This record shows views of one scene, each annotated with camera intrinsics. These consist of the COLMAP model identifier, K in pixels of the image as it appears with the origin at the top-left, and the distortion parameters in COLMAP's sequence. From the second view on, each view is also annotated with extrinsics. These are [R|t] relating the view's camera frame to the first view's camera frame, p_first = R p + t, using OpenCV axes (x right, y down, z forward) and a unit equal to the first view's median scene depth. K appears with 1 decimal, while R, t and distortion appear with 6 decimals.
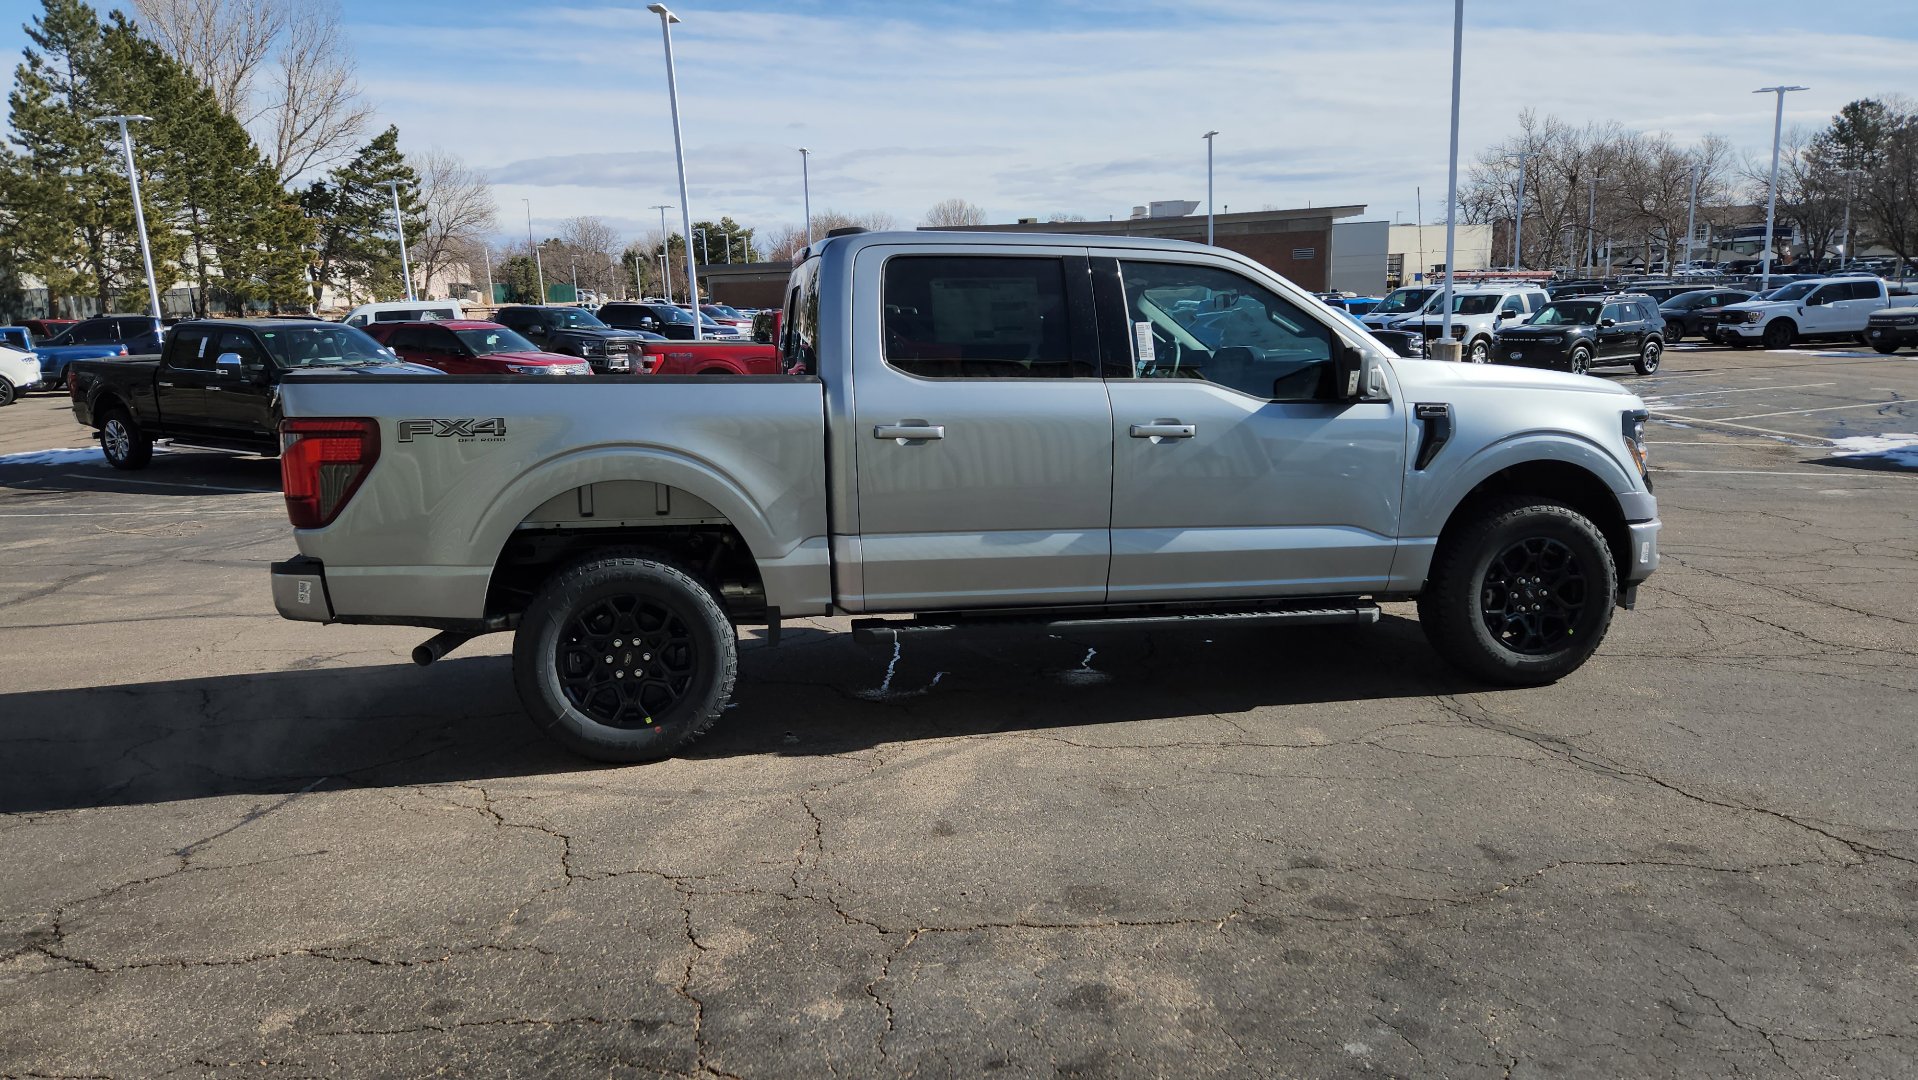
lens RADIAL K [[1294.0, 0, 922.1], [0, 1294.0, 539.8], [0, 0, 1]] dist [0.077824, -0.064082]
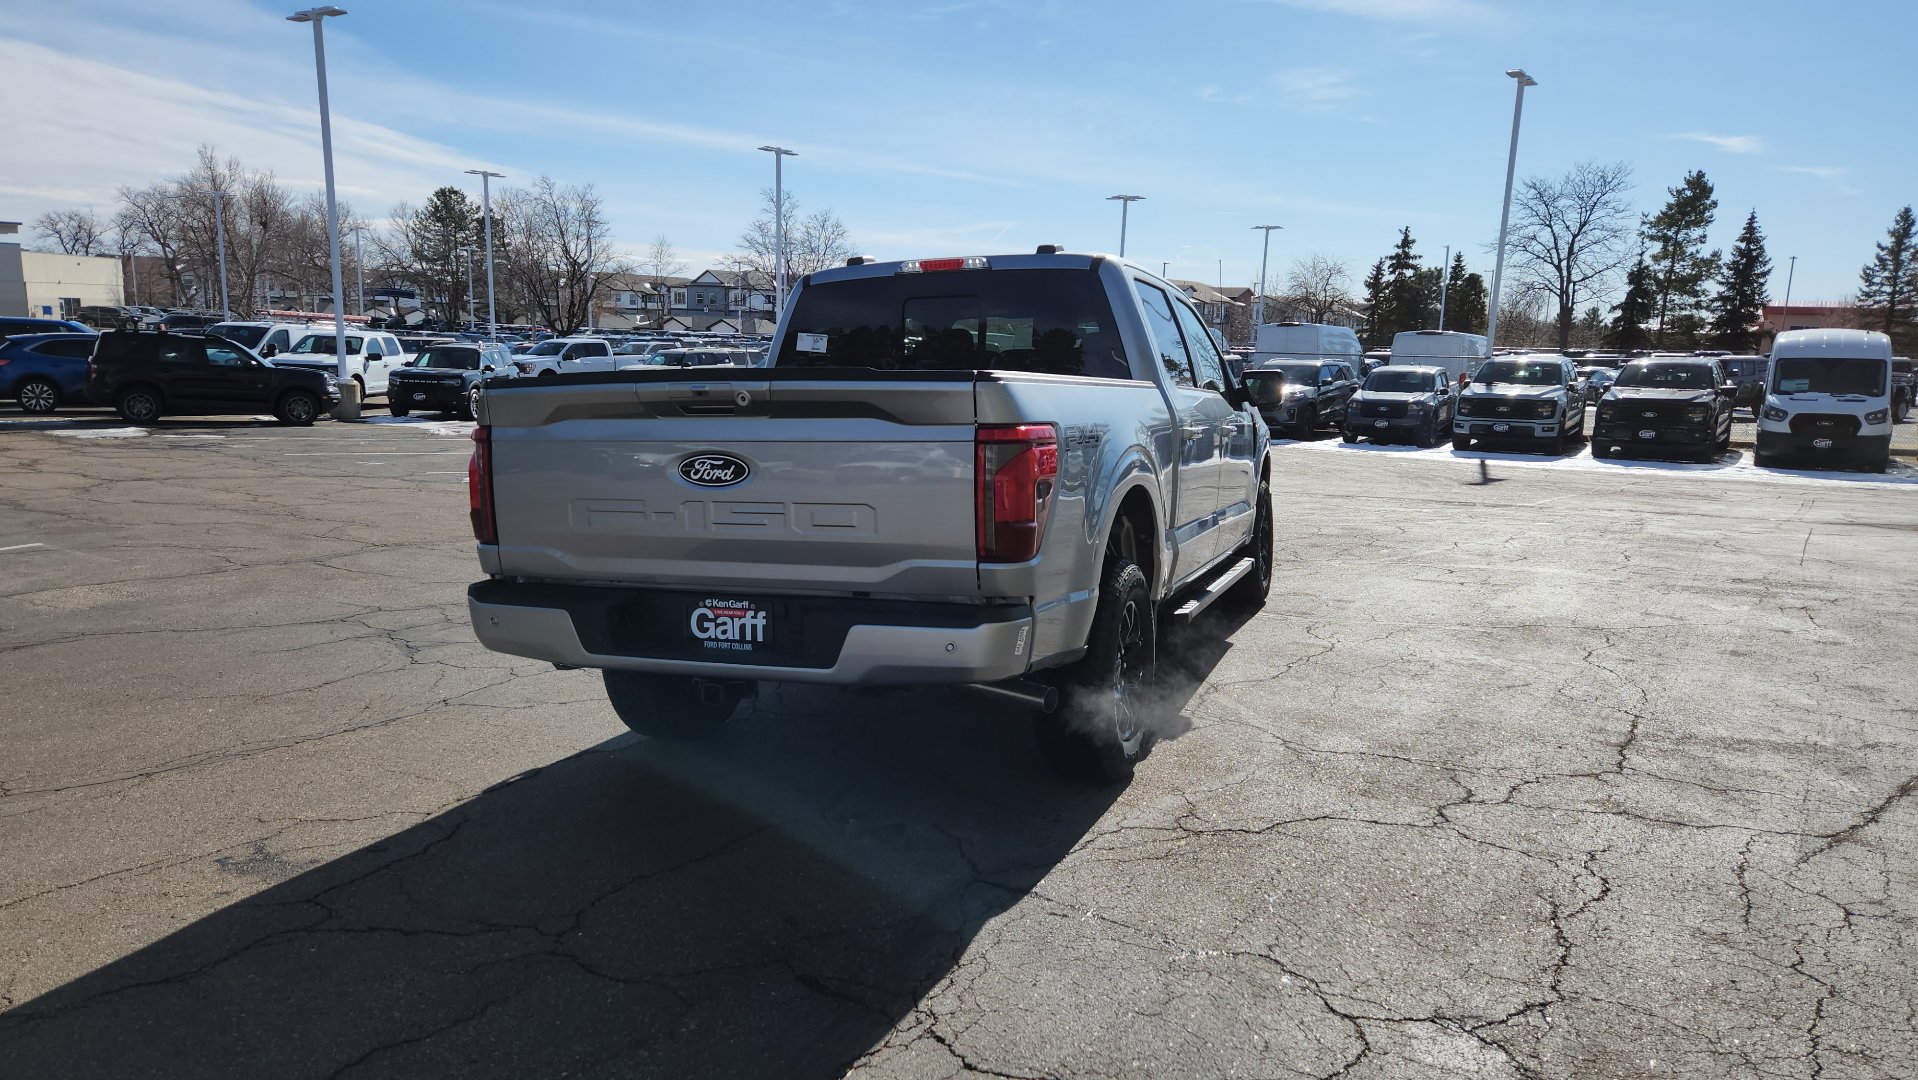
lens RADIAL K [[1283.8, 0, 959.0], [0, 1283.8, 540.0], [0, 0, 1]] dist [0.072202, -0.053360]
pose [[0.535051, -0.084908, 0.840542, -0.953846], [0.114388, 0.993055, 0.027500, -0.039220], [-0.837040, 0.081434, 0.541048, 0.501898]]
